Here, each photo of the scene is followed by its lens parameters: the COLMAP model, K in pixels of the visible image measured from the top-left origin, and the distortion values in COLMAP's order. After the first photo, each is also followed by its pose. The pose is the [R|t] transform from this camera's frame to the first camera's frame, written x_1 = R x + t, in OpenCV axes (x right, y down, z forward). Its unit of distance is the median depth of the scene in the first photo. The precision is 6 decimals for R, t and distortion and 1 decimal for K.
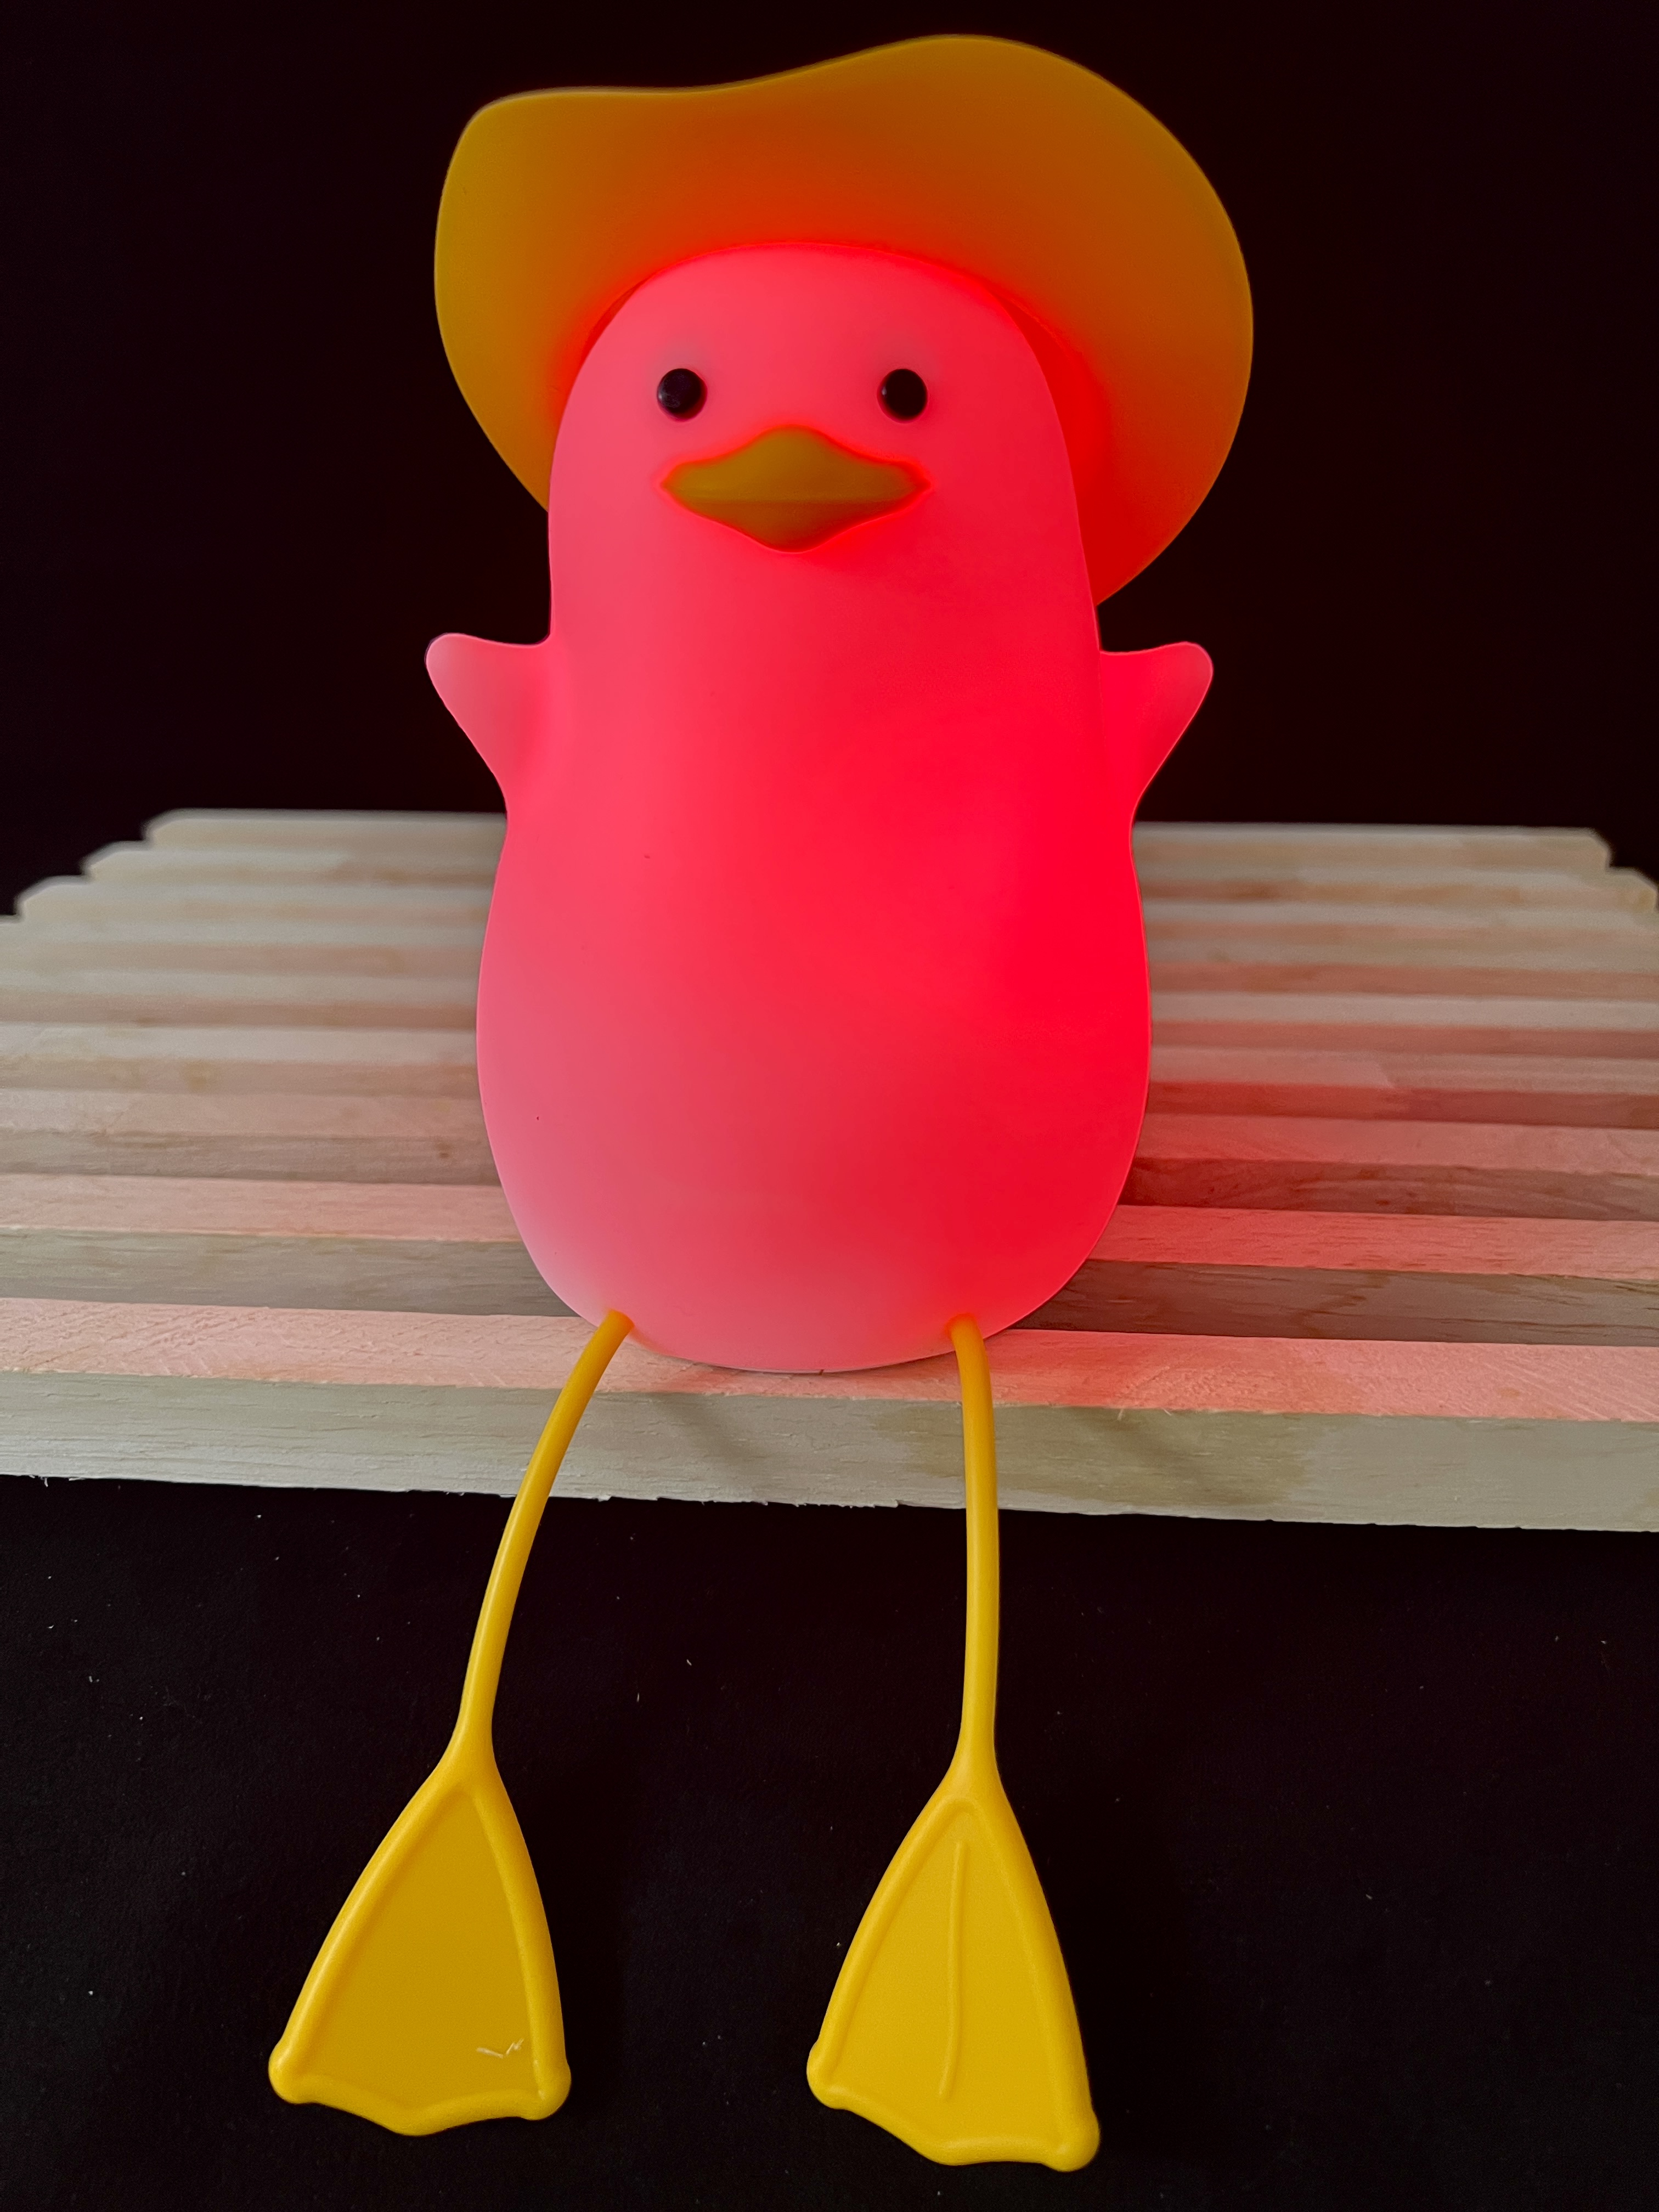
lens RADIAL K [[1693.2, 0, 852.3], [0, 1693.2, 1107.6], [0, 0, 1]] dist [-0.011704, -0.002694]
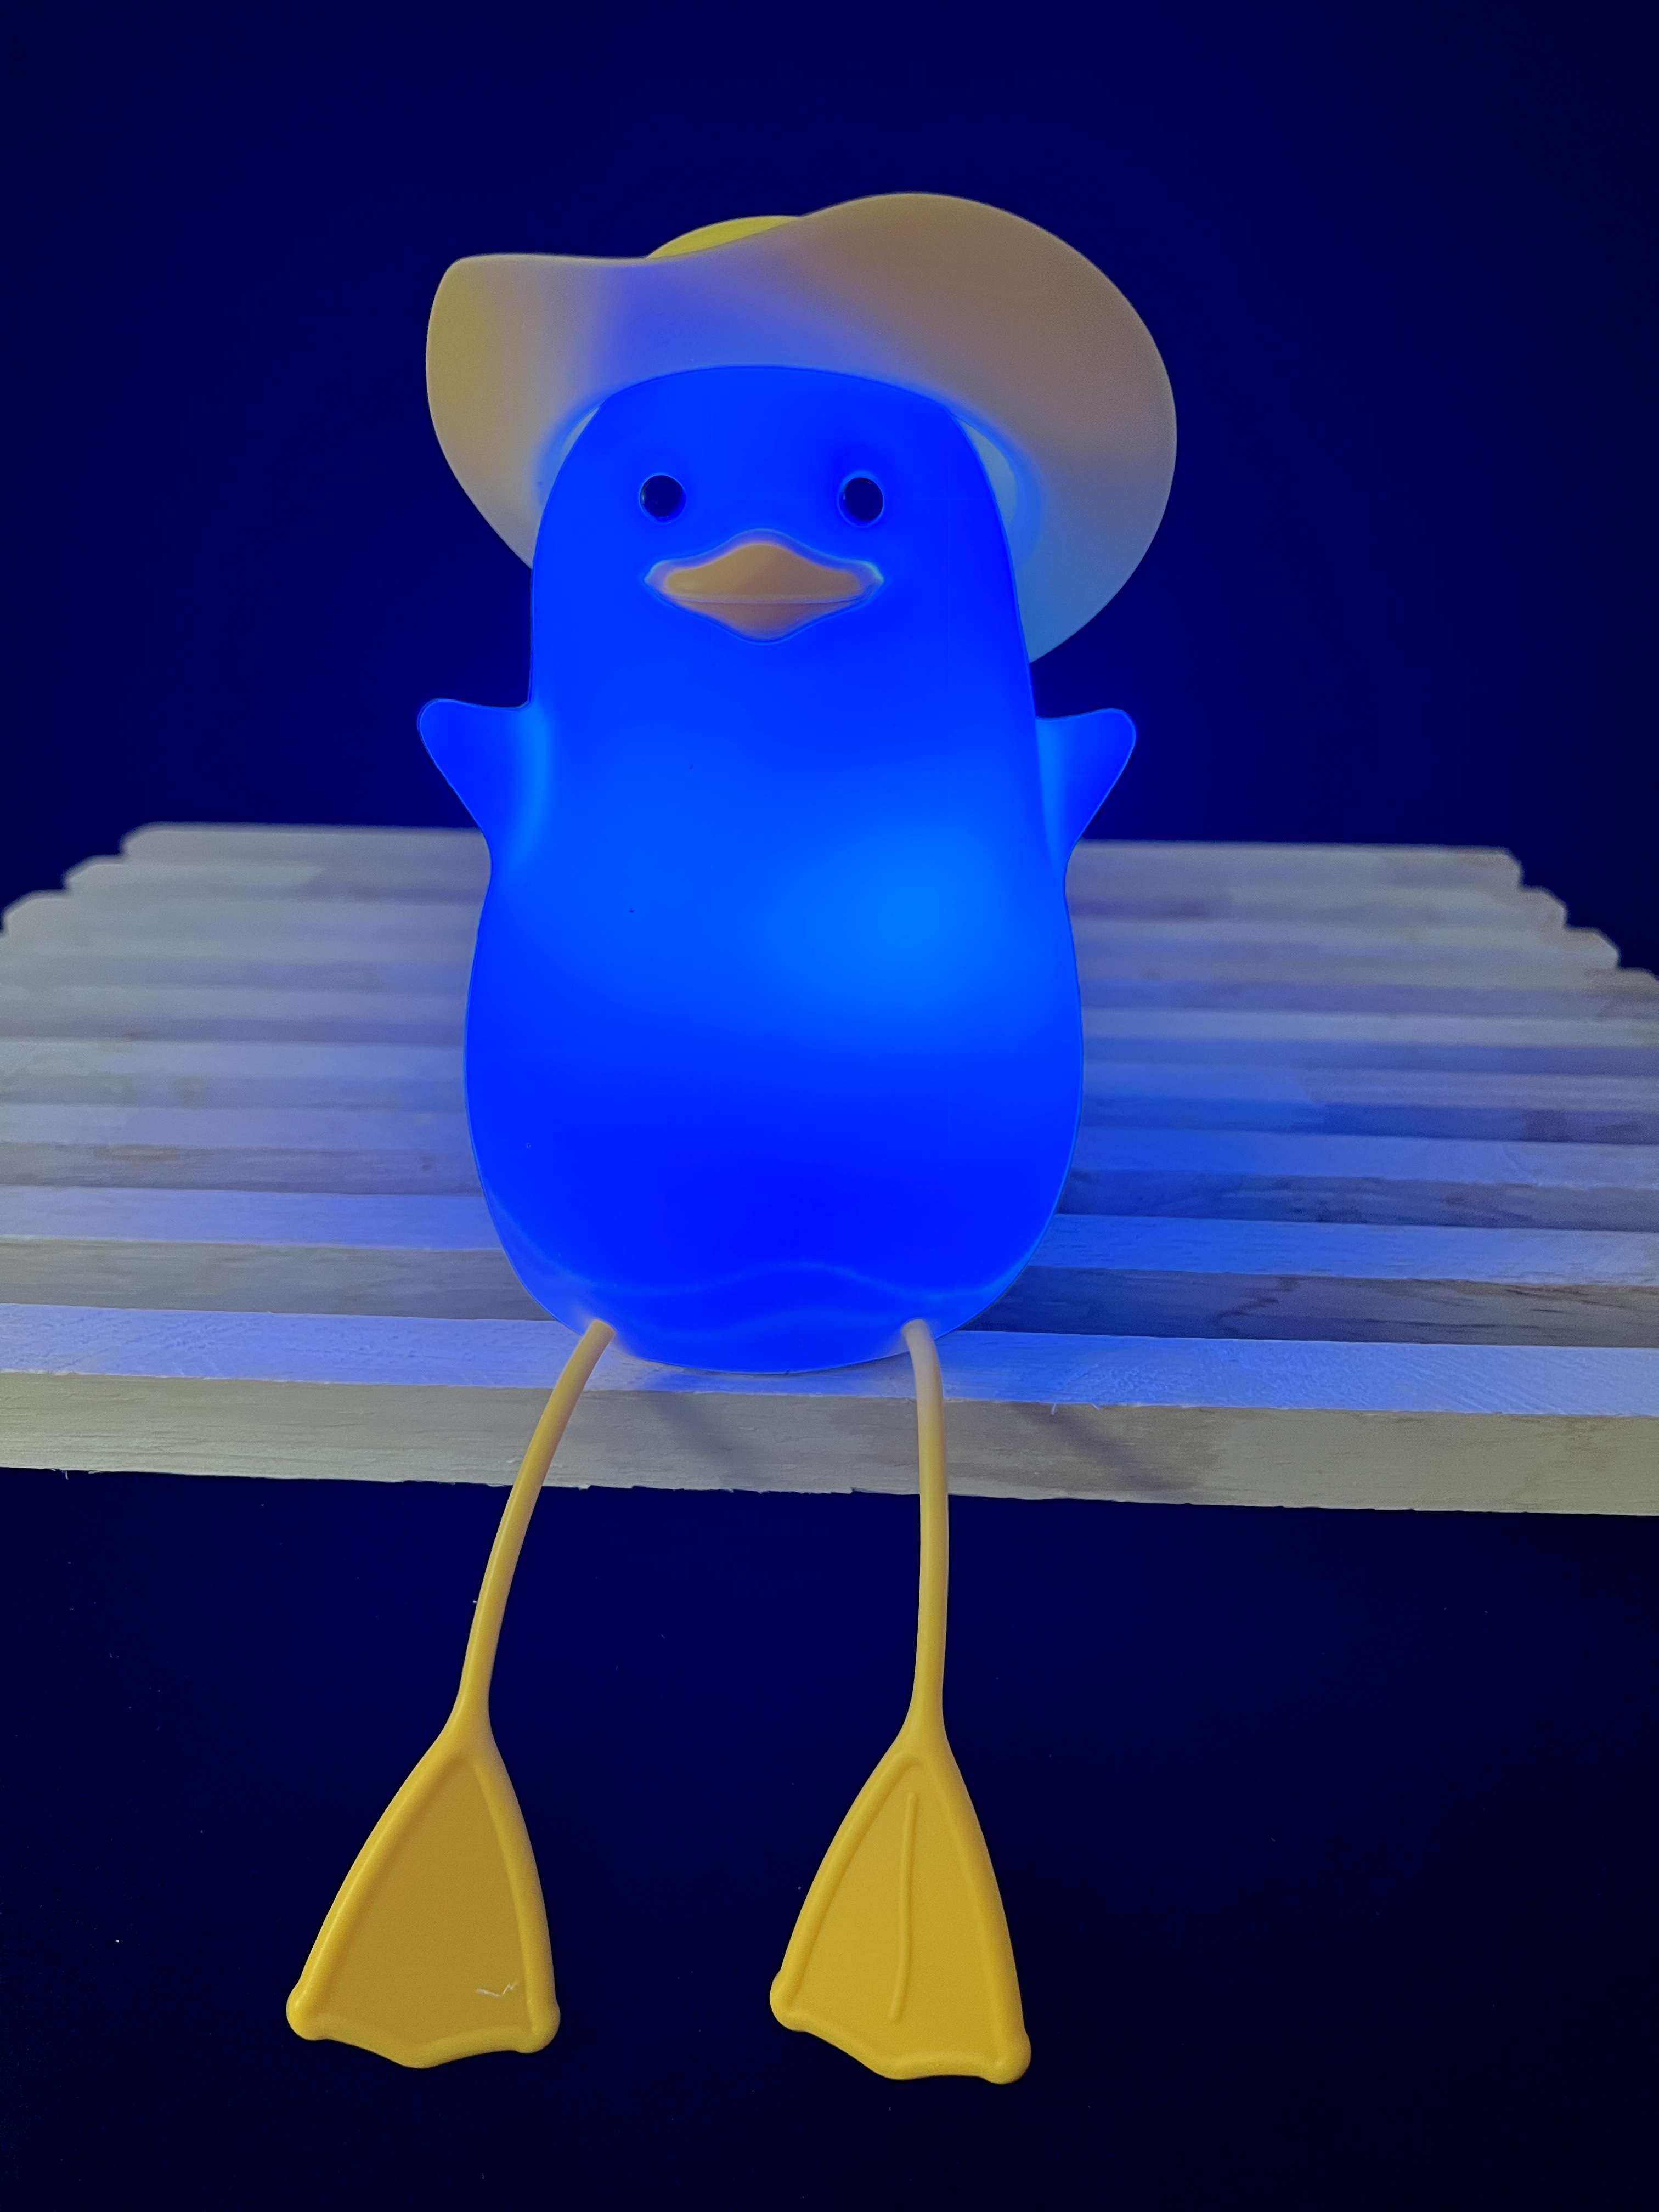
lens RADIAL K [[1686.3, 0, 838.2], [0, 1686.3, 1107.2], [0, 0, 1]] dist [-0.002933, -0.007254]
pose [[0.999709, 0.000145, 0.024141, -0.008239], [-0.000326, 0.999972, 0.007498, -0.022485], [-0.024140, -0.007504, 0.999680, -0.090518]]
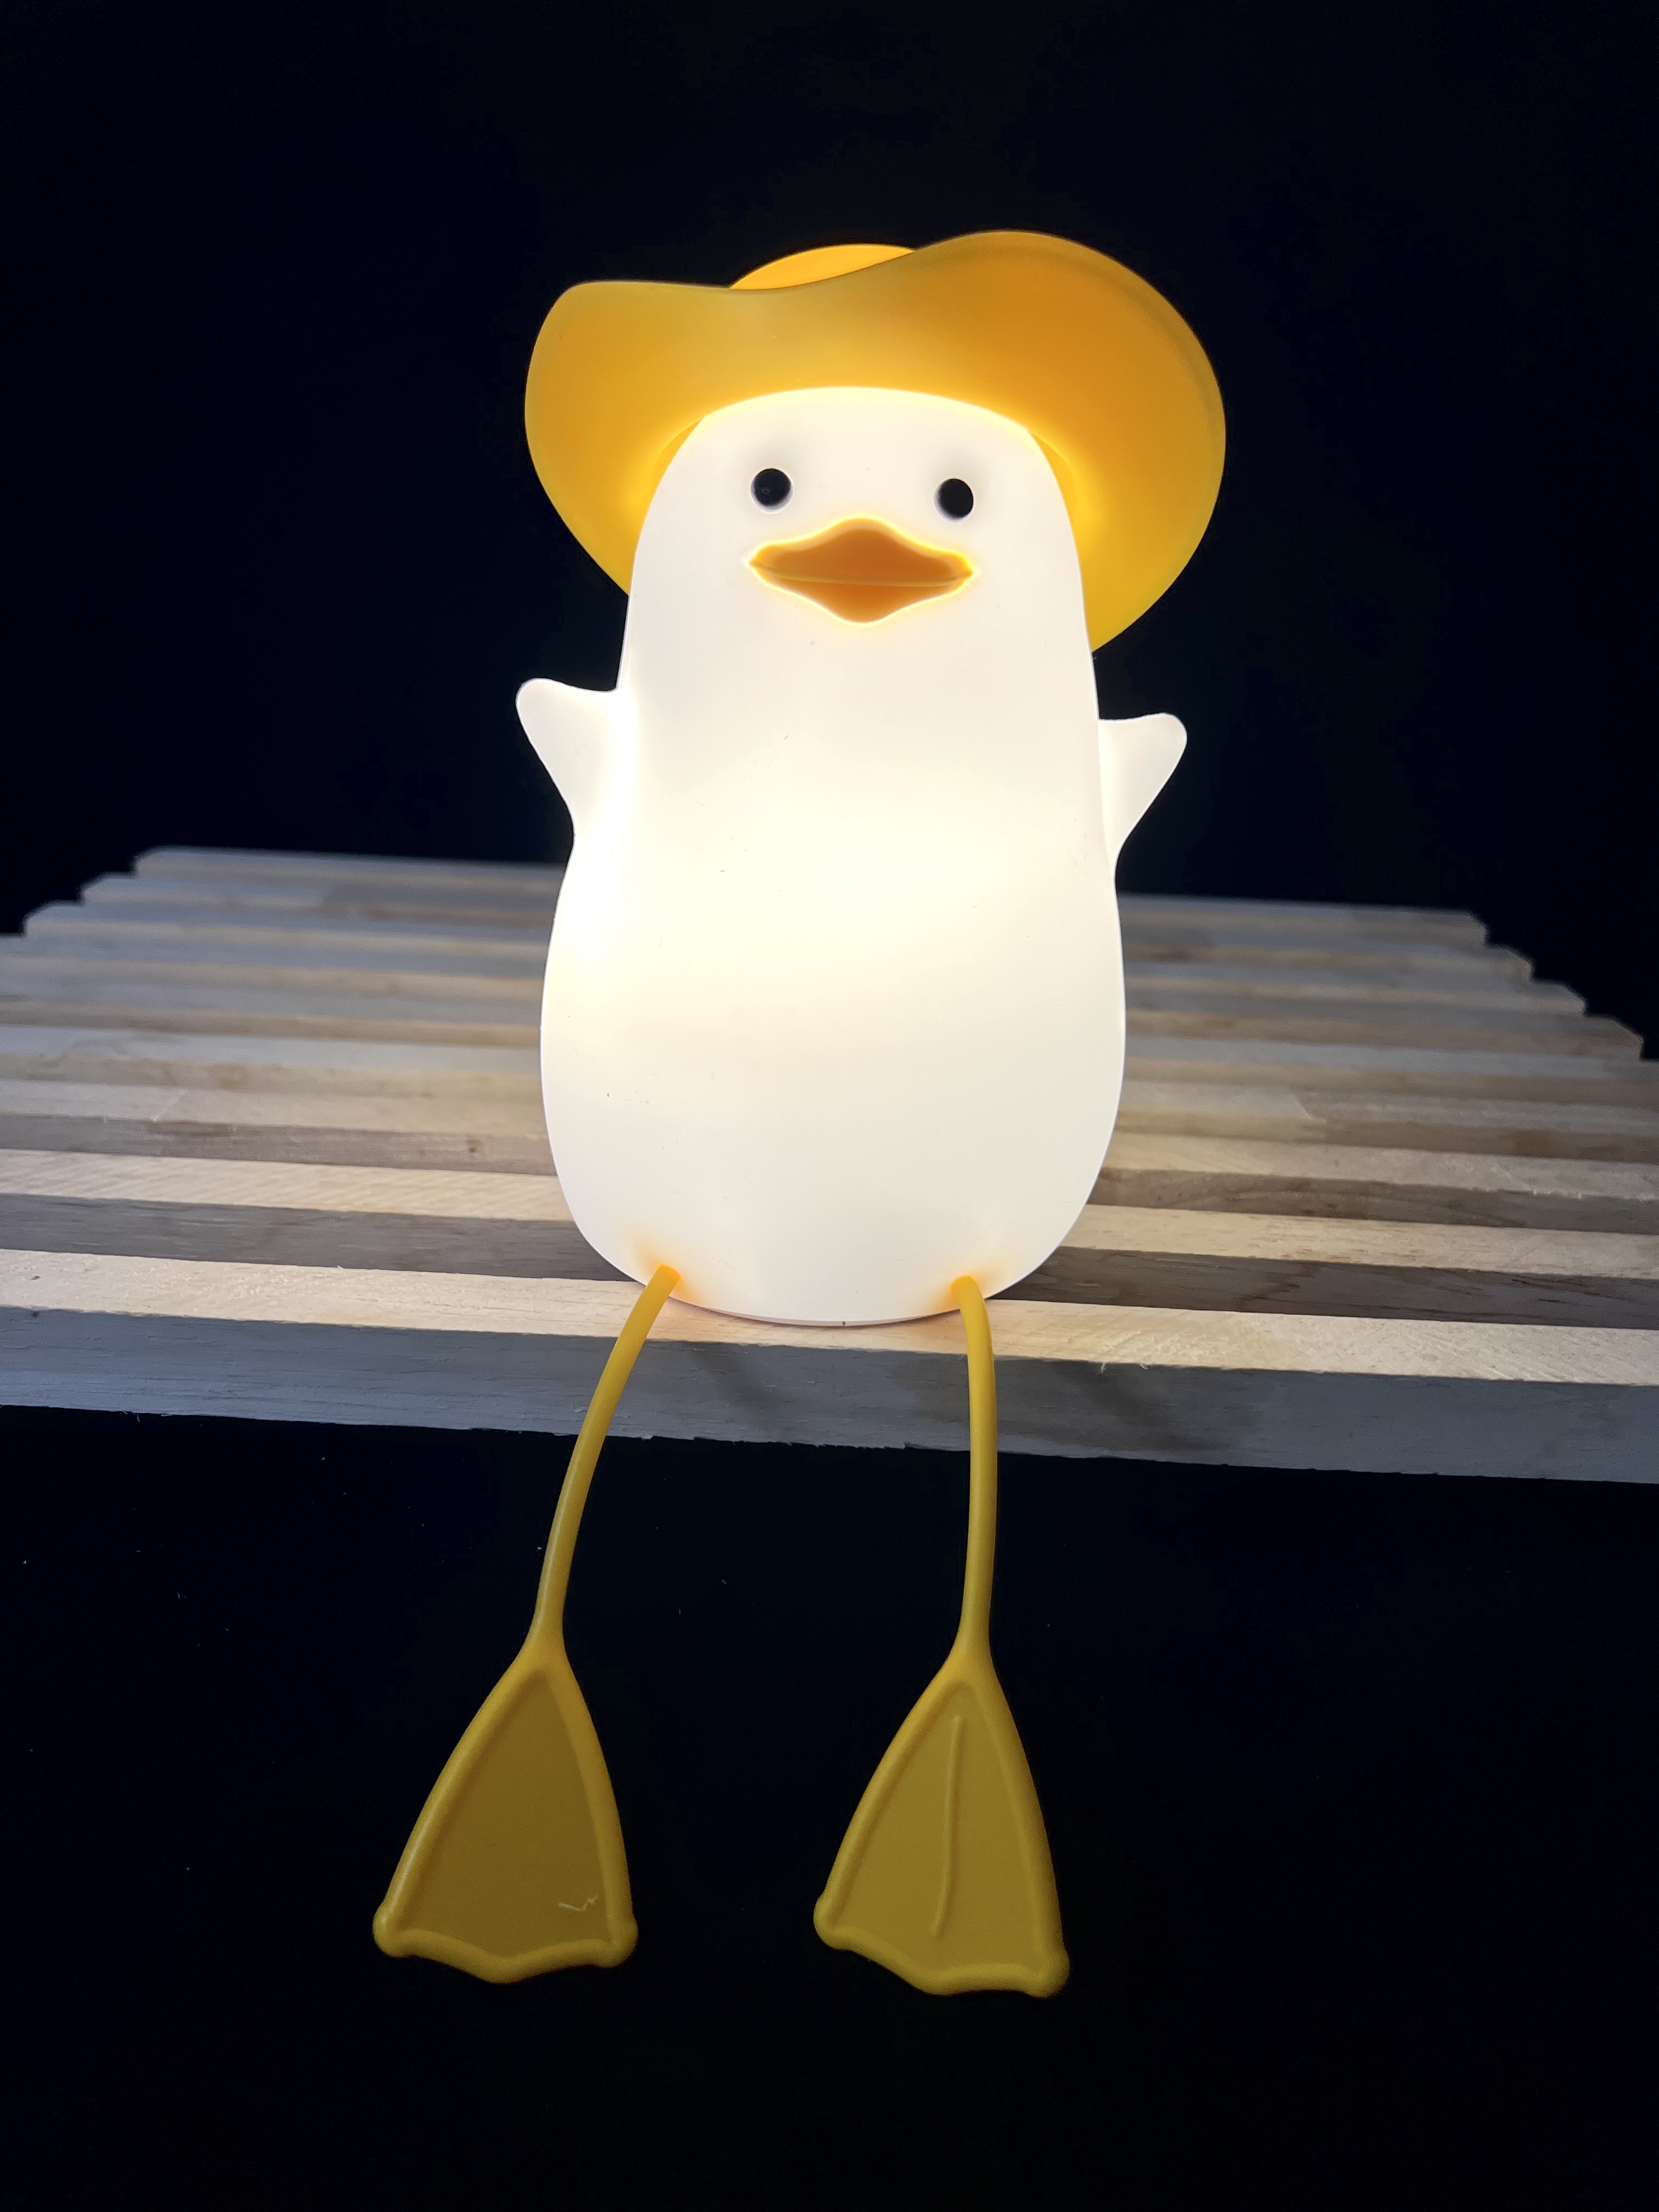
lens RADIAL K [[1680.9, 0, 829.5], [0, 1680.9, 1106.0], [0, 0, 1]] dist [0.003792, -0.010500]
pose [[0.997565, 0.028760, 0.063535, -0.099608], [-0.025640, 0.998450, -0.049388, 0.059561], [-0.064857, 0.047639, 0.996757, -0.137470]]
